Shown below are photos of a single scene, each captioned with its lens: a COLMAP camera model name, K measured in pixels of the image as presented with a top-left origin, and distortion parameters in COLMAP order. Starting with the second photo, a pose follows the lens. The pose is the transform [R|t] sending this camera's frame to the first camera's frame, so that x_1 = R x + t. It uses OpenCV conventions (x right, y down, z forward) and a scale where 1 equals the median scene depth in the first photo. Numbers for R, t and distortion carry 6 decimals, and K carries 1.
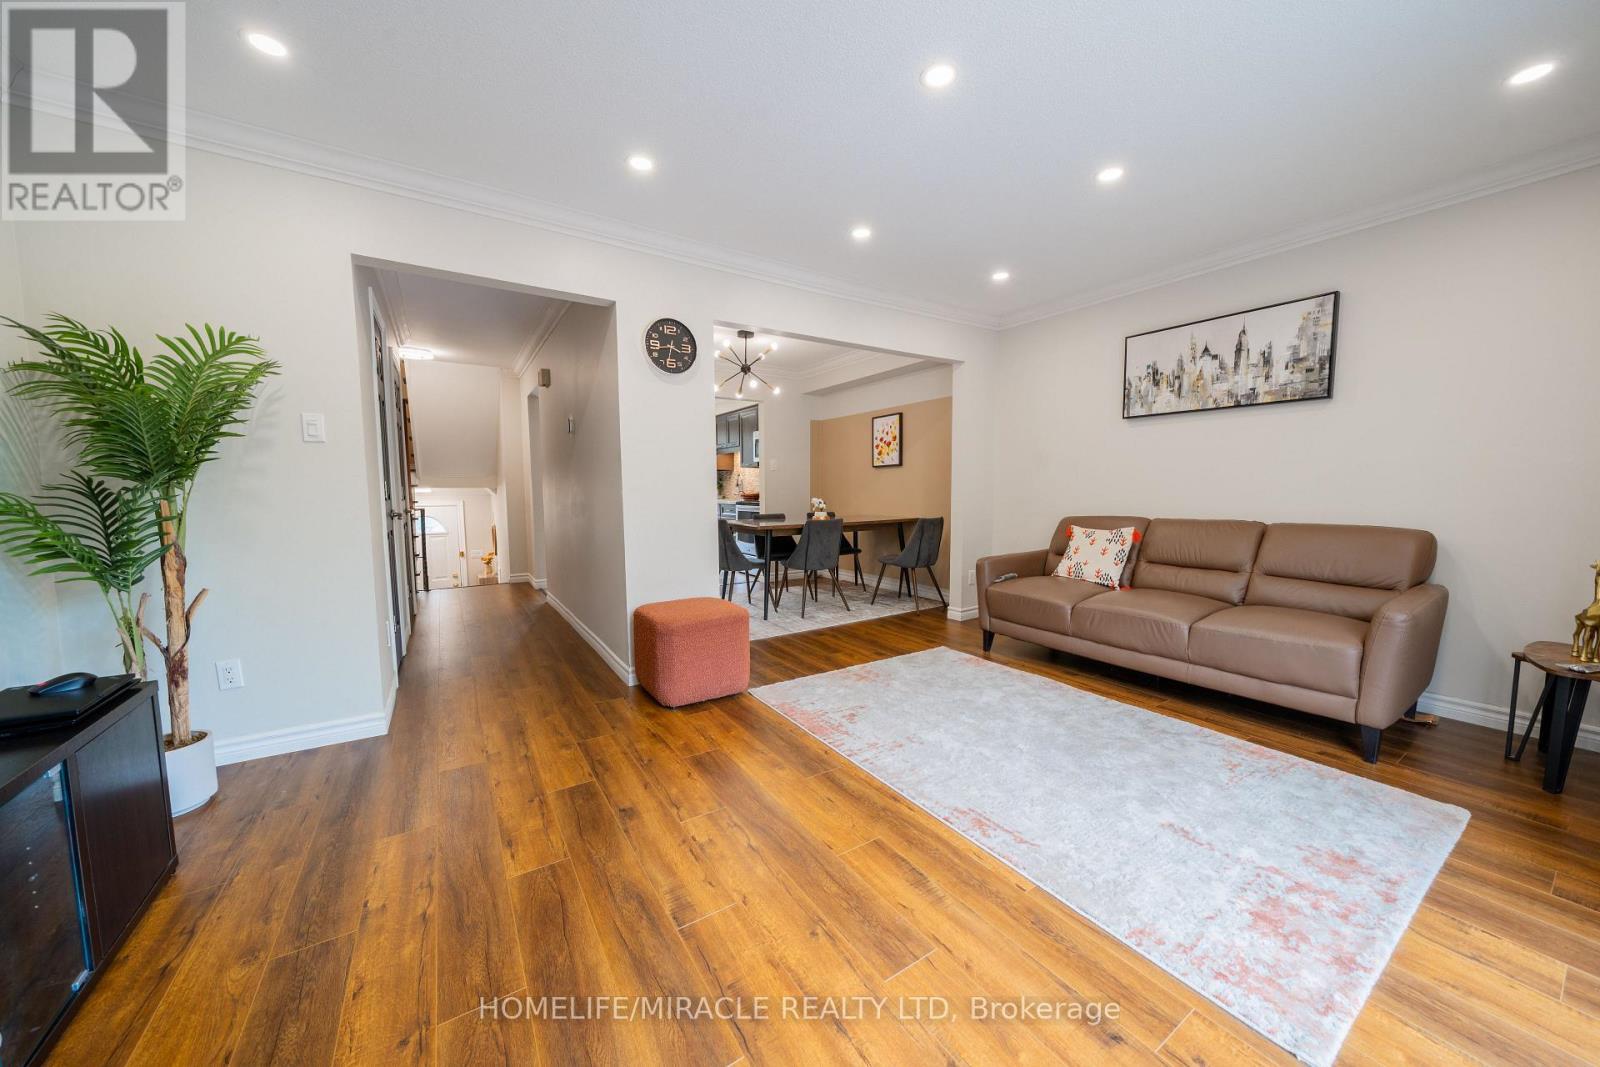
lens RADIAL K [[554.7, 0, 800.0], [0, 554.7, 533.5], [0, 0, 1]] dist [-0.006217, 0.000144]
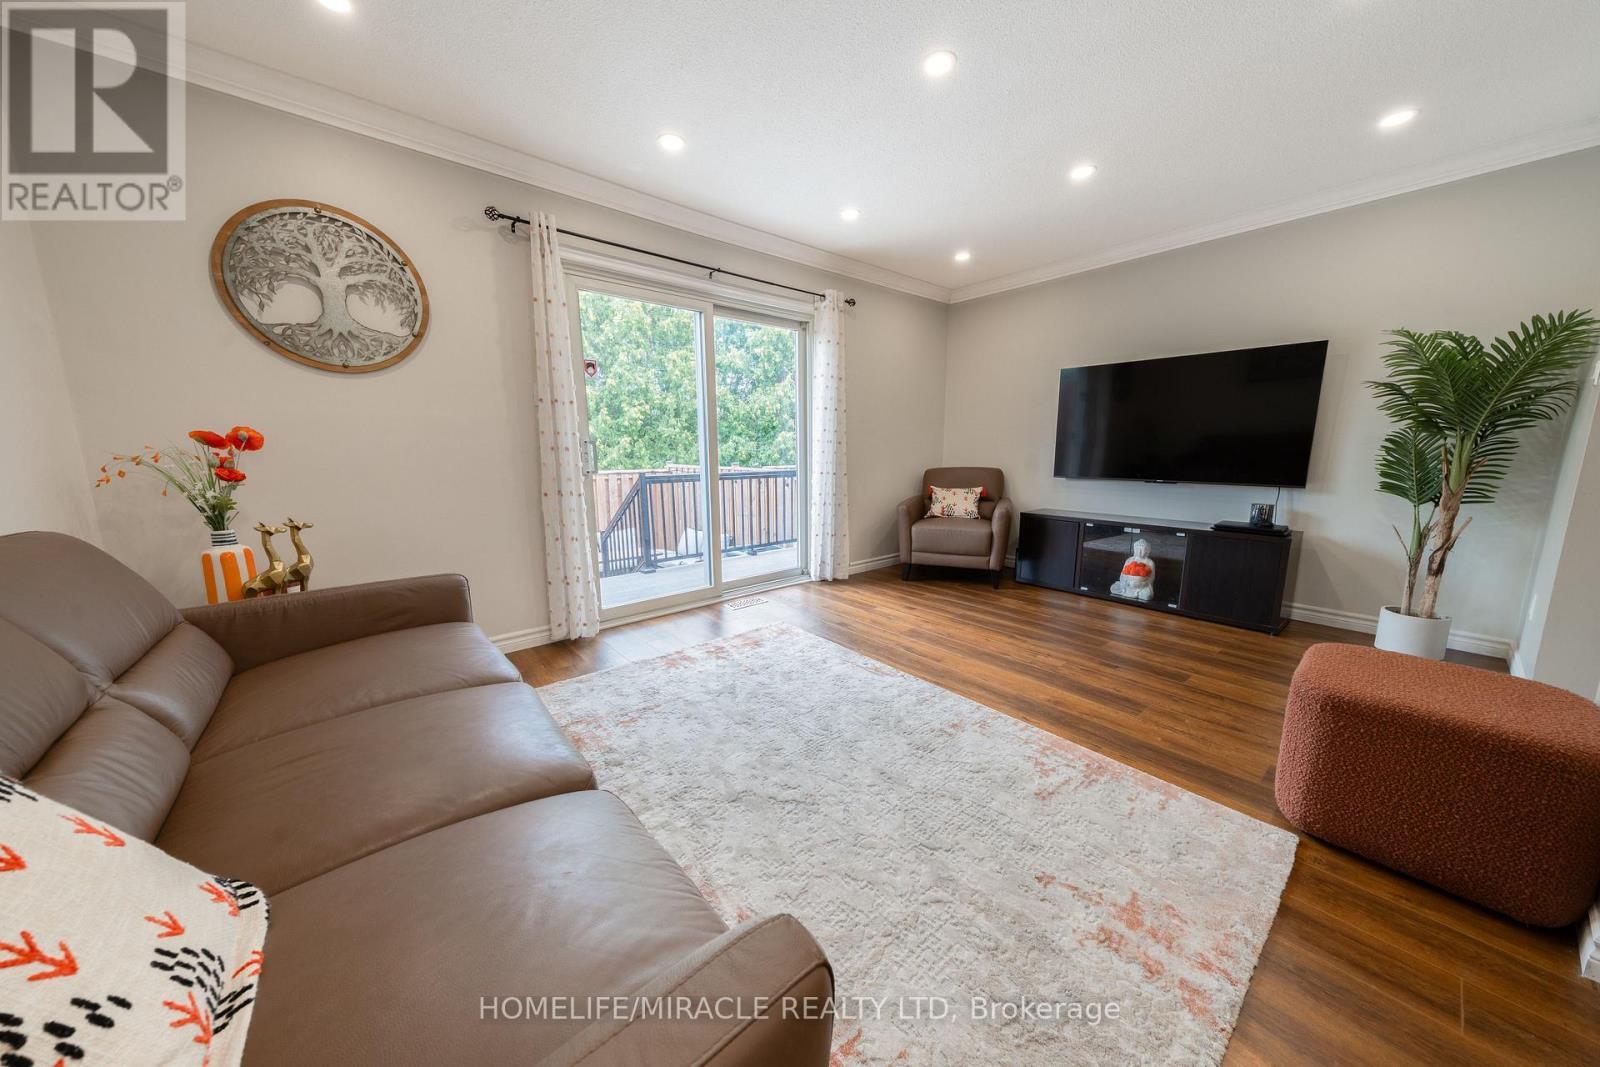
lens RADIAL K [[532.7, 0, 799.6], [0, 532.7, 529.6], [0, 0, 1]] dist [0.027331, -0.004085]
pose [[-0.991784, 0.029101, -0.124569, 0.395711], [-0.001353, 0.971339, 0.237696, -0.106592], [0.127916, 0.235911, -0.963319, 1.288414]]
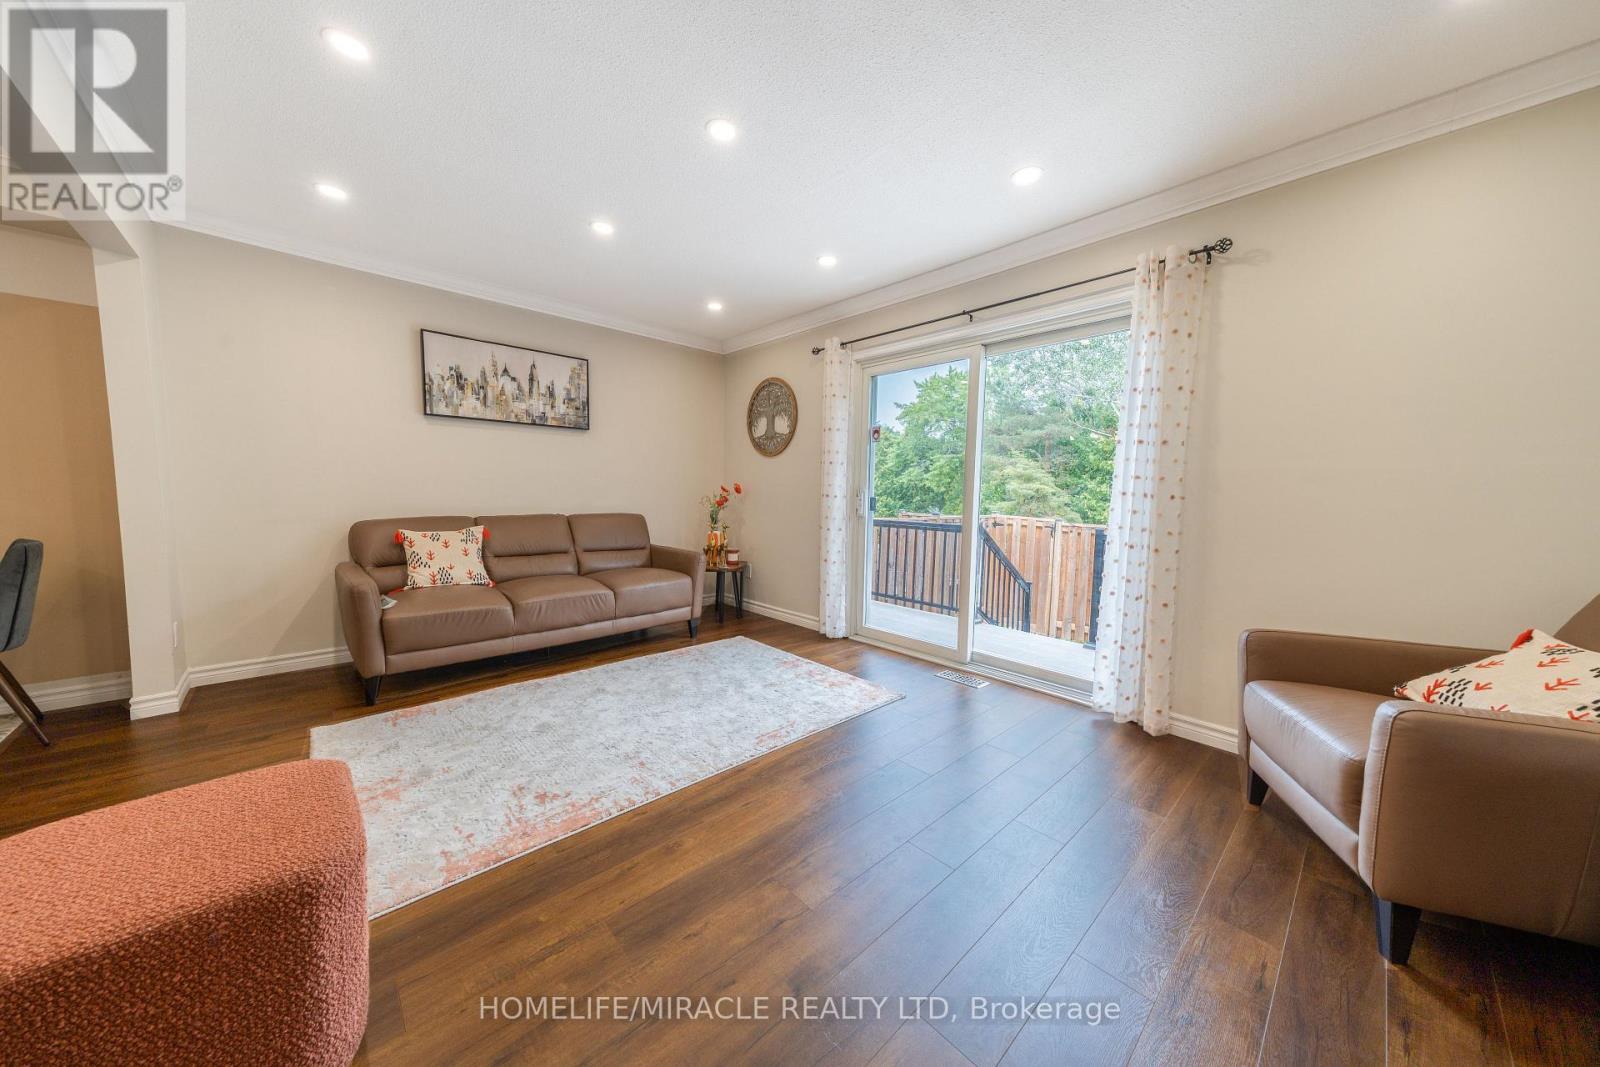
lens RADIAL K [[532.7, 0, 799.6], [0, 532.7, 529.6], [0, 0, 1]] dist [0.027331, -0.004085]
pose [[-0.171658, -0.069237, 0.982721, -0.540624], [0.065139, 0.994547, 0.081448, -0.051727], [-0.983001, 0.077994, -0.166212, 0.632279]]
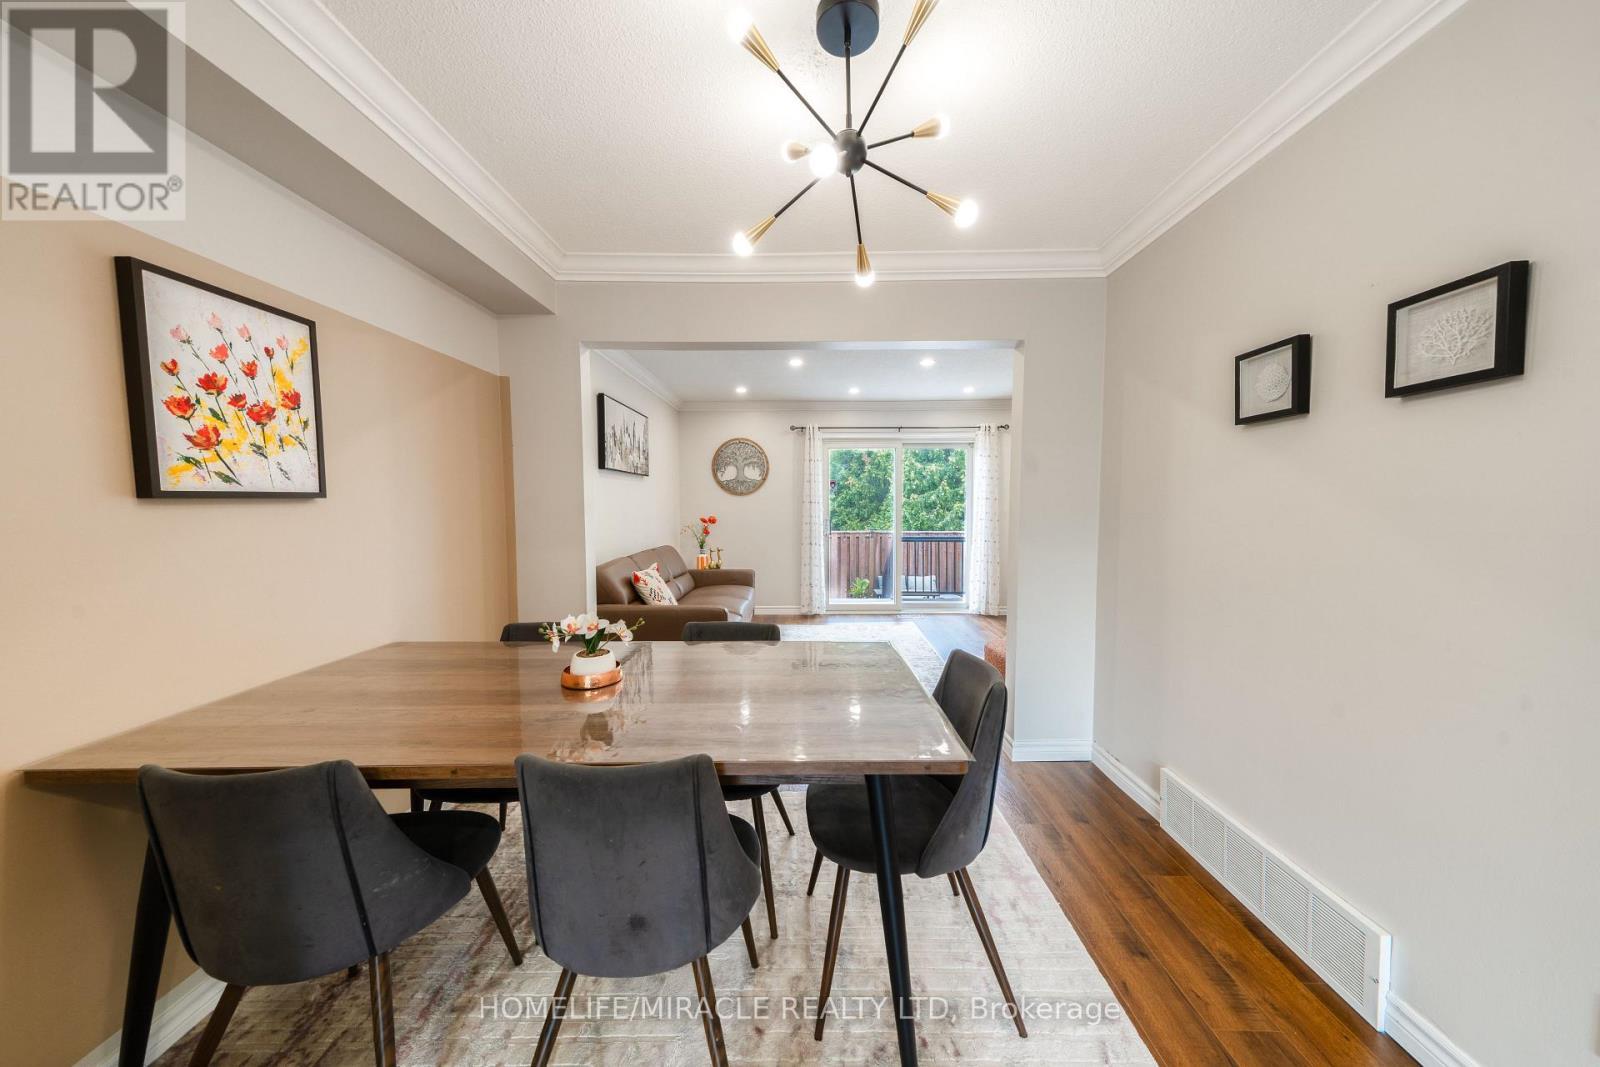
lens RADIAL K [[532.7, 0, 799.6], [0, 532.7, 529.6], [0, 0, 1]] dist [0.027331, -0.004085]
pose [[-0.831586, -0.020148, 0.555030, -0.359157], [0.051758, 0.992182, 0.113564, -0.223513], [-0.552978, 0.123165, -0.824042, 1.961184]]
